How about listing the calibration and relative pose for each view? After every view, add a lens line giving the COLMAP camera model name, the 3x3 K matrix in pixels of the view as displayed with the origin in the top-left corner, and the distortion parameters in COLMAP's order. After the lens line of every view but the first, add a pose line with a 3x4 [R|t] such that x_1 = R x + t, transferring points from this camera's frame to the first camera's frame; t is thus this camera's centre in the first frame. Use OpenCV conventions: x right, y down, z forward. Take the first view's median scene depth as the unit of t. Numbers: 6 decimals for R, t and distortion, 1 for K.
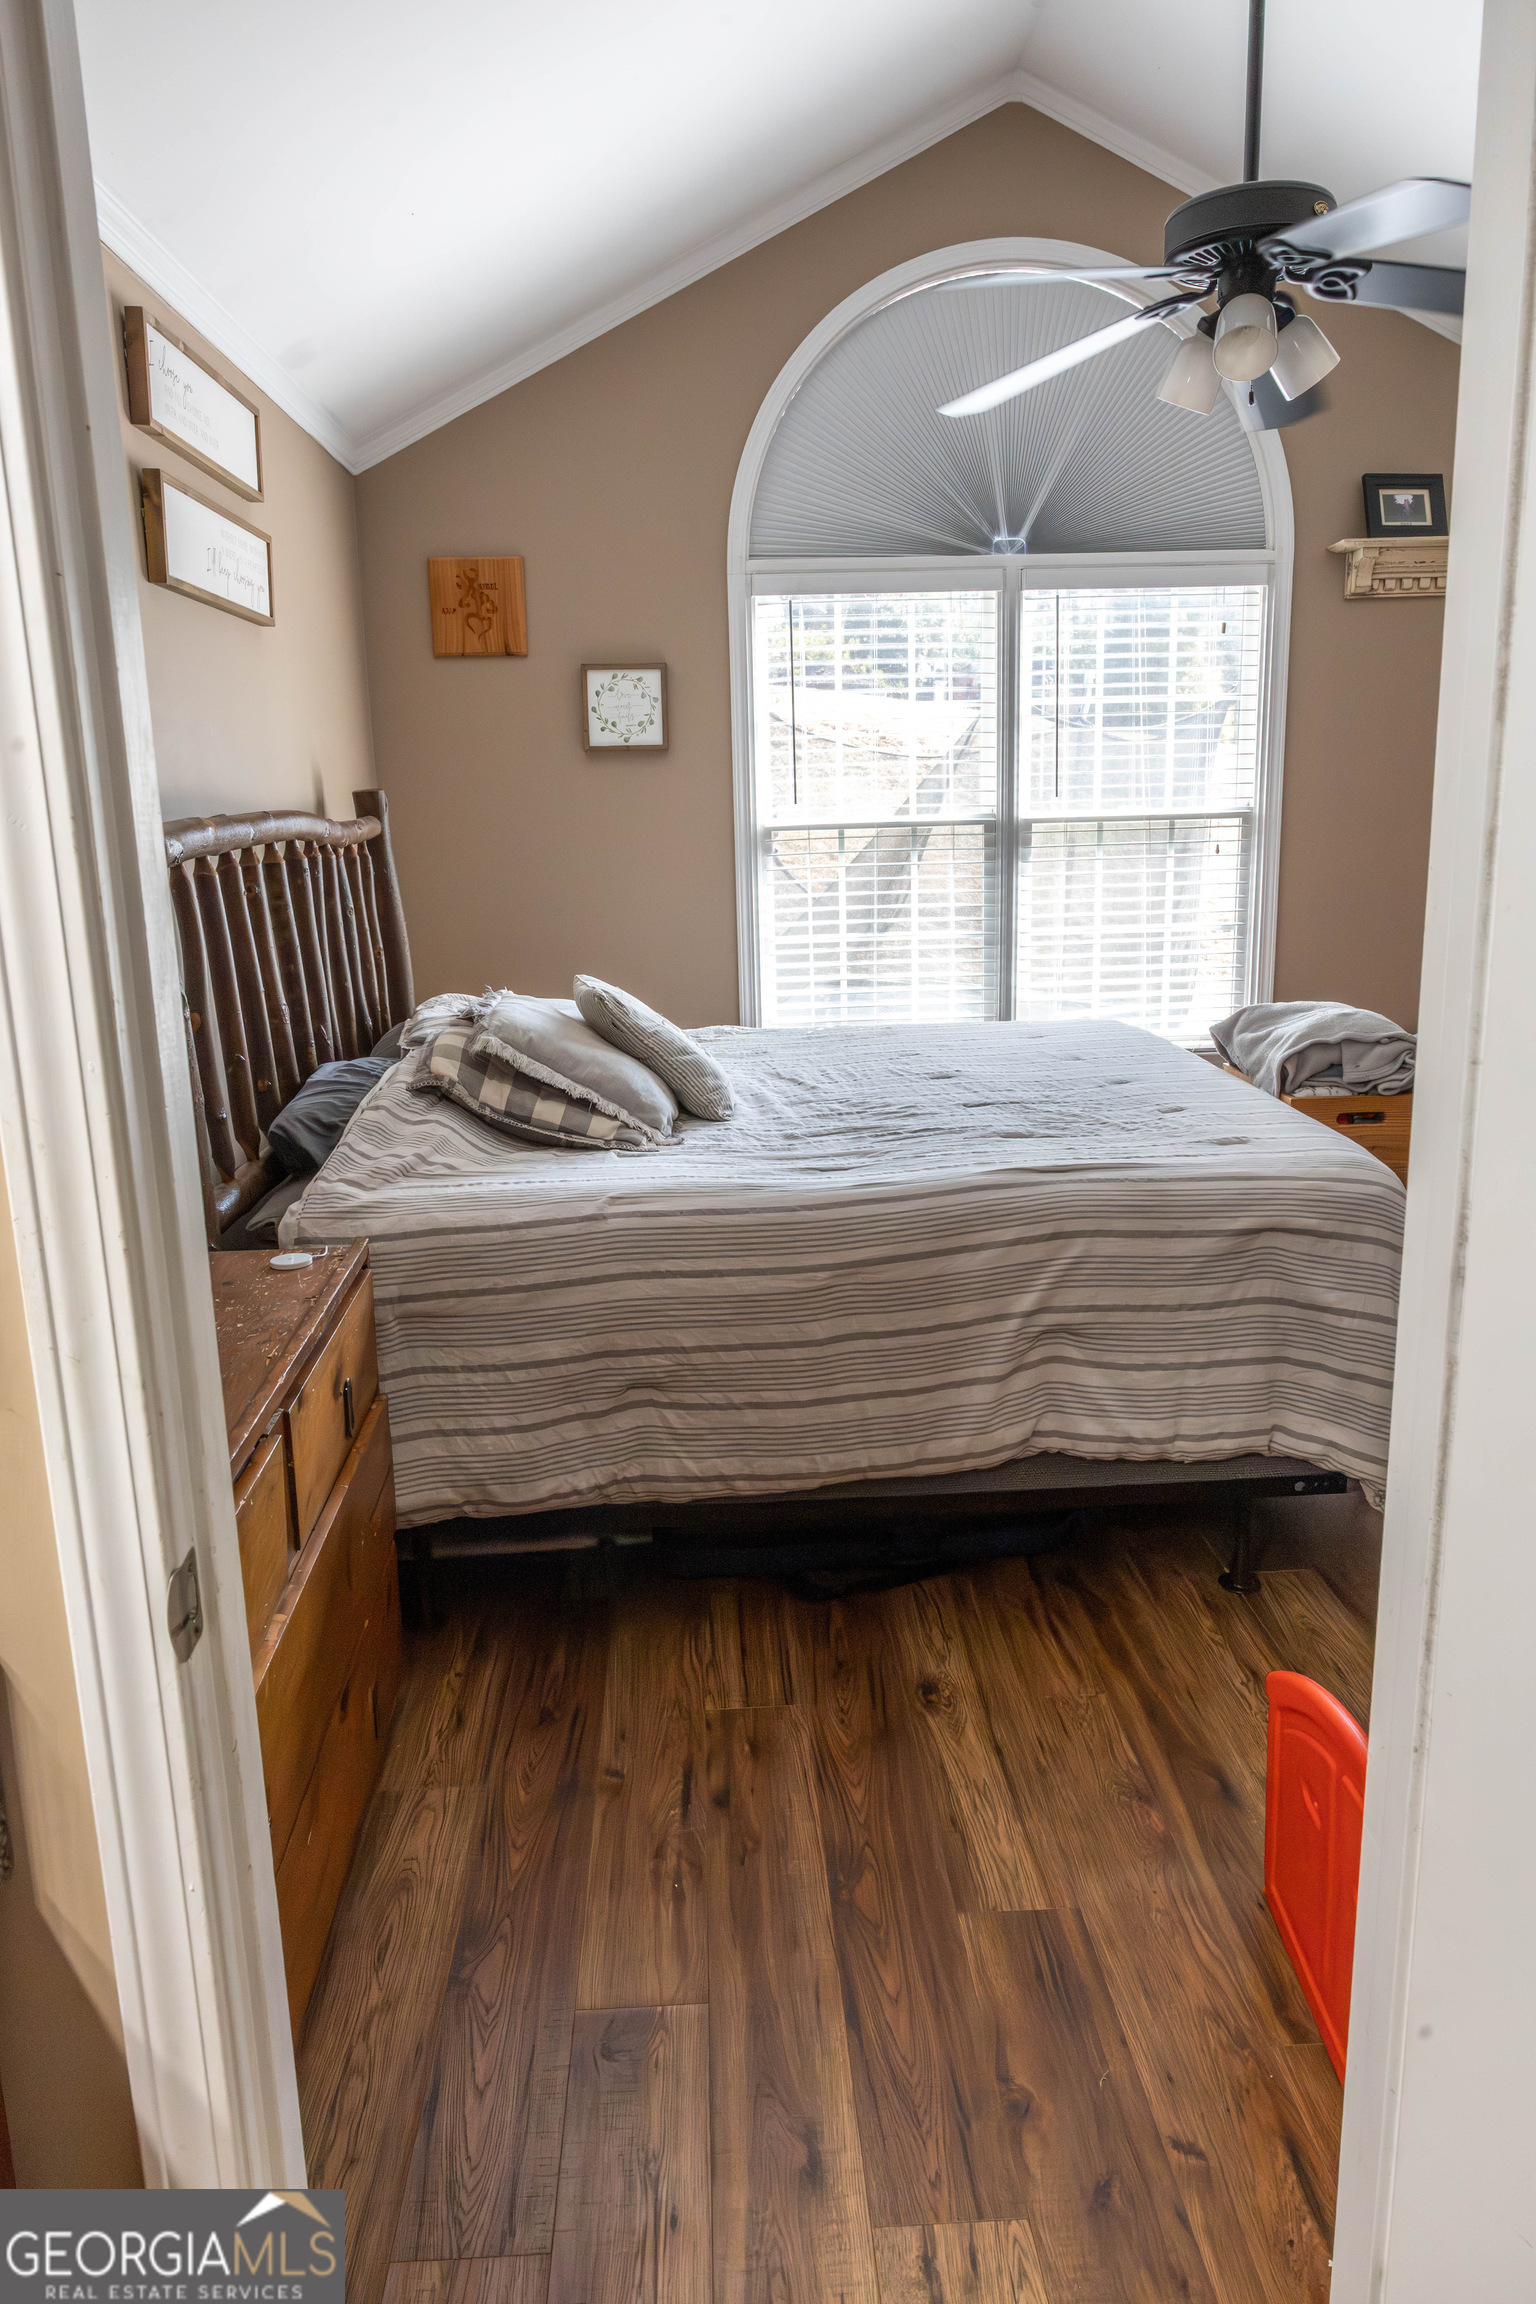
lens RADIAL K [[1554.1, 0, 765.5], [0, 1554.1, 1148.1], [0, 0, 1]] dist [0.007257, 0.001851]
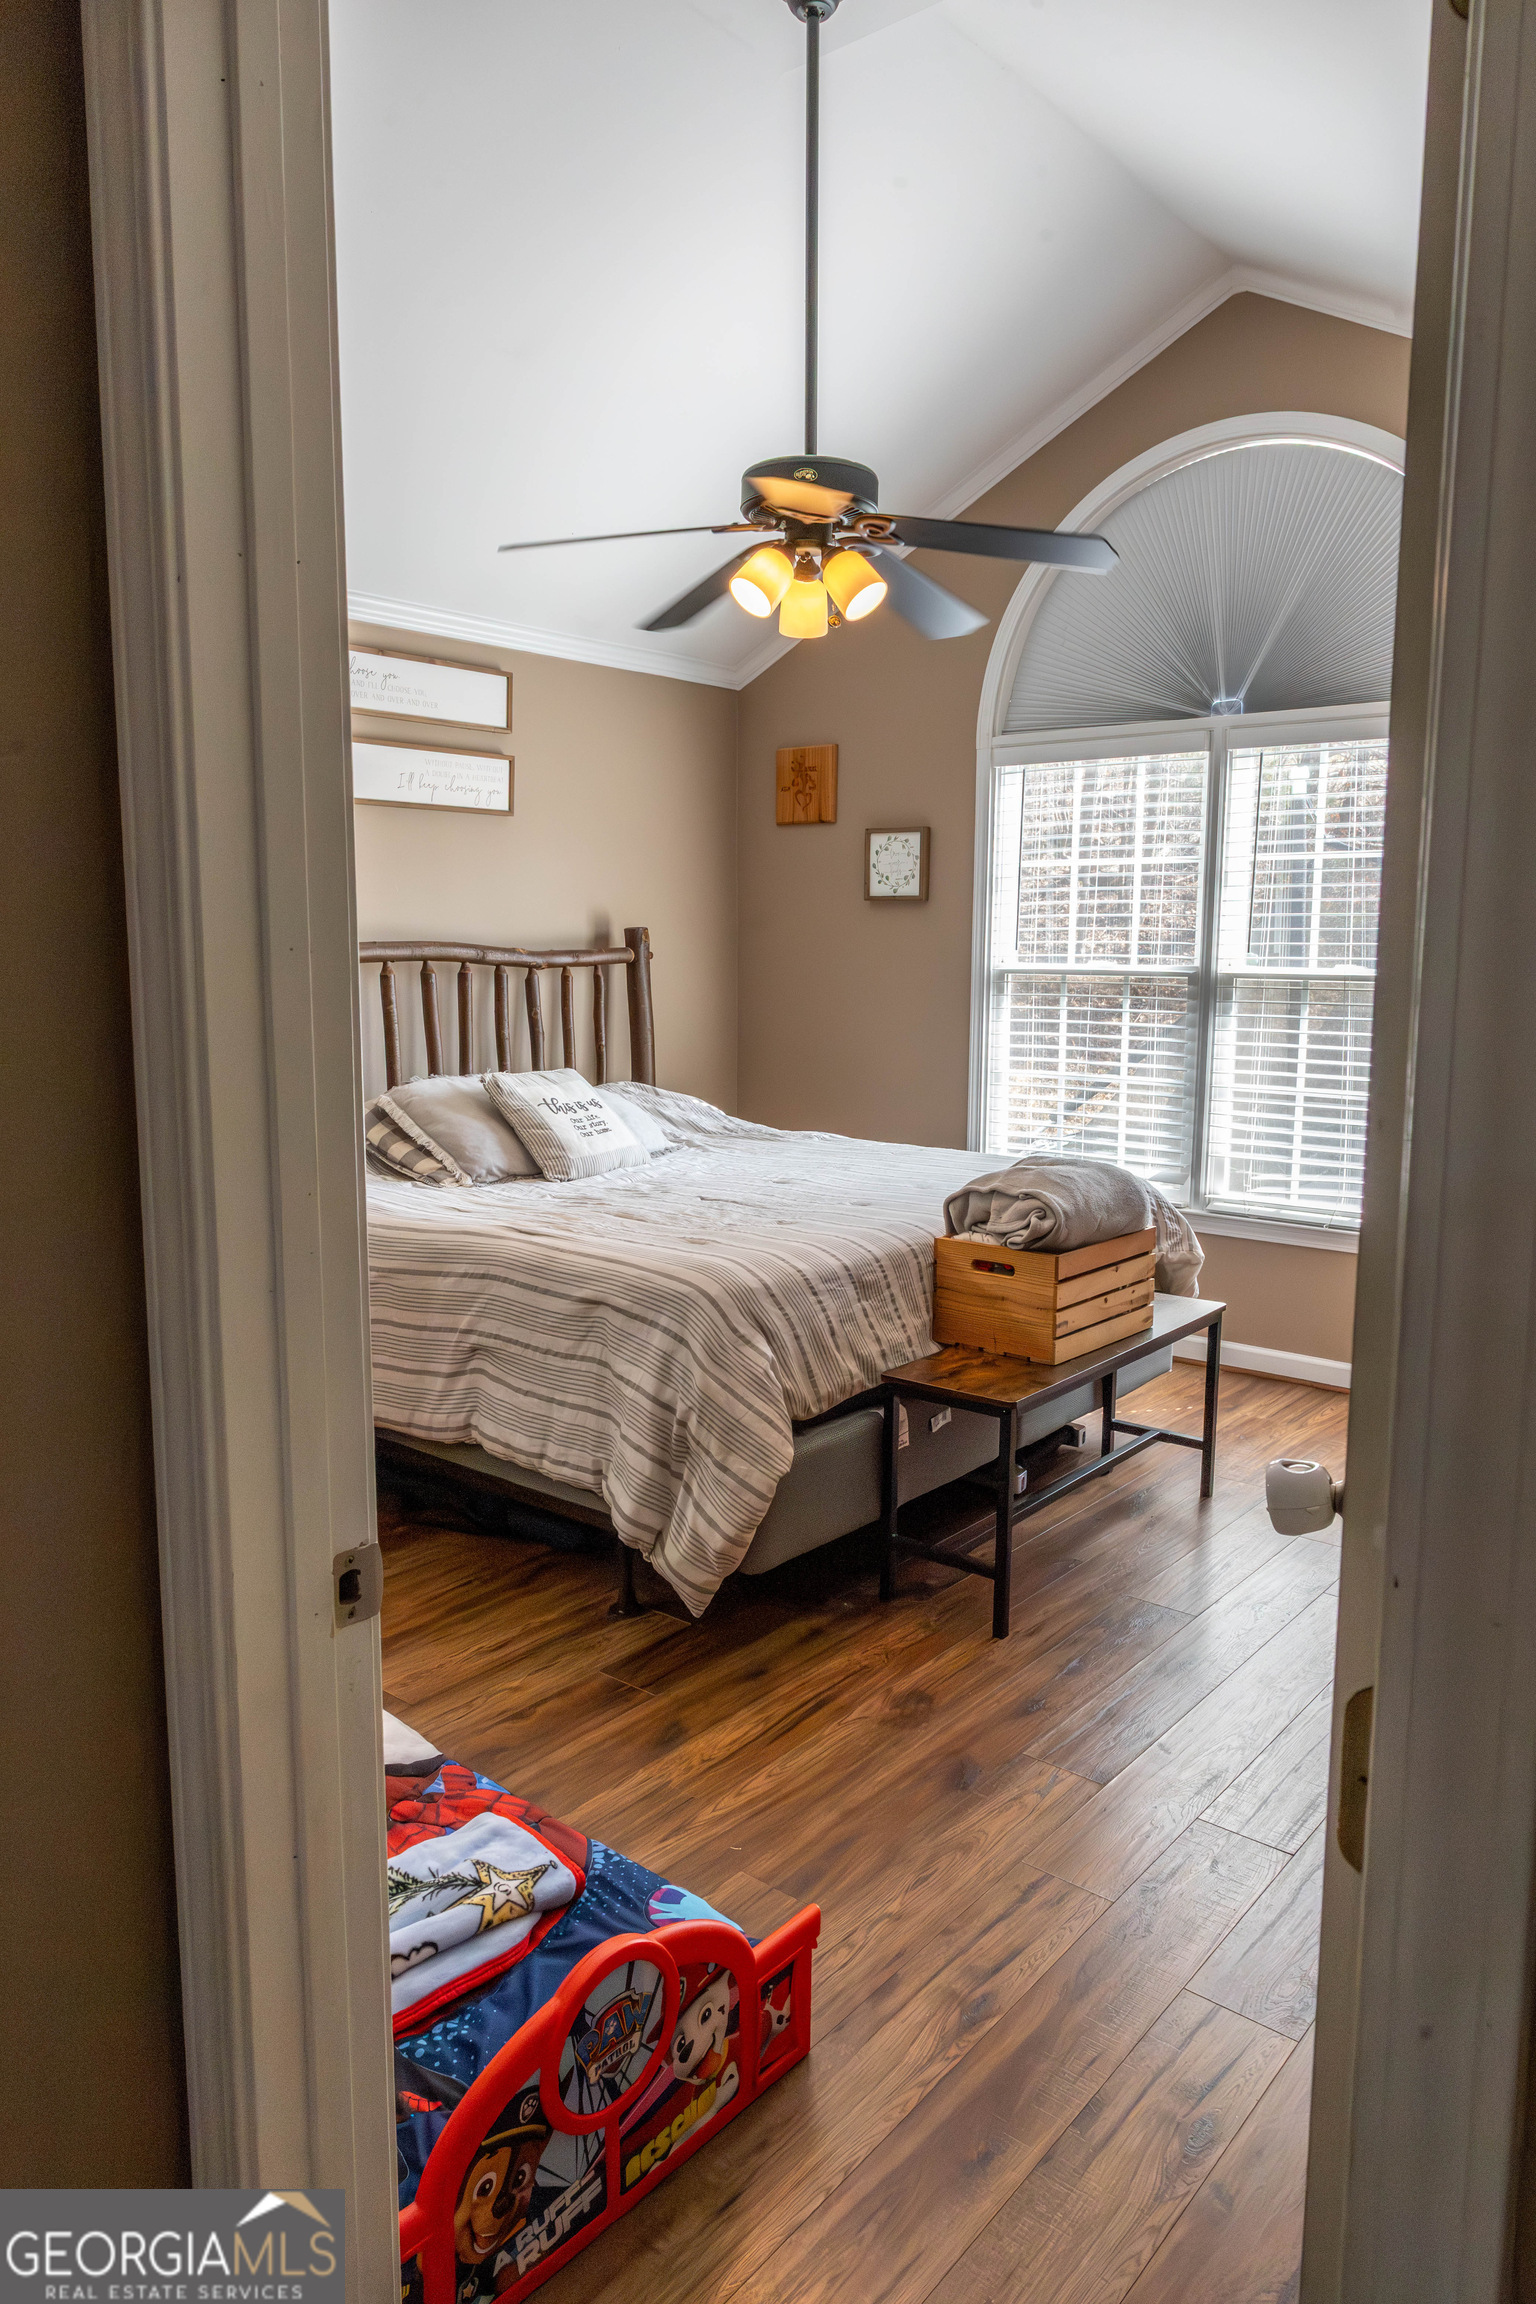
lens RADIAL K [[1554.1, 0, 759.3], [0, 1554.1, 1152.8], [0, 0, 1]] dist [0.007257, 0.001851]
pose [[0.736709, 0.123313, -0.664872, 0.648668], [-0.173587, 0.984771, -0.009697, -0.039452], [0.653550, 0.122557, 0.746895, 0.082025]]
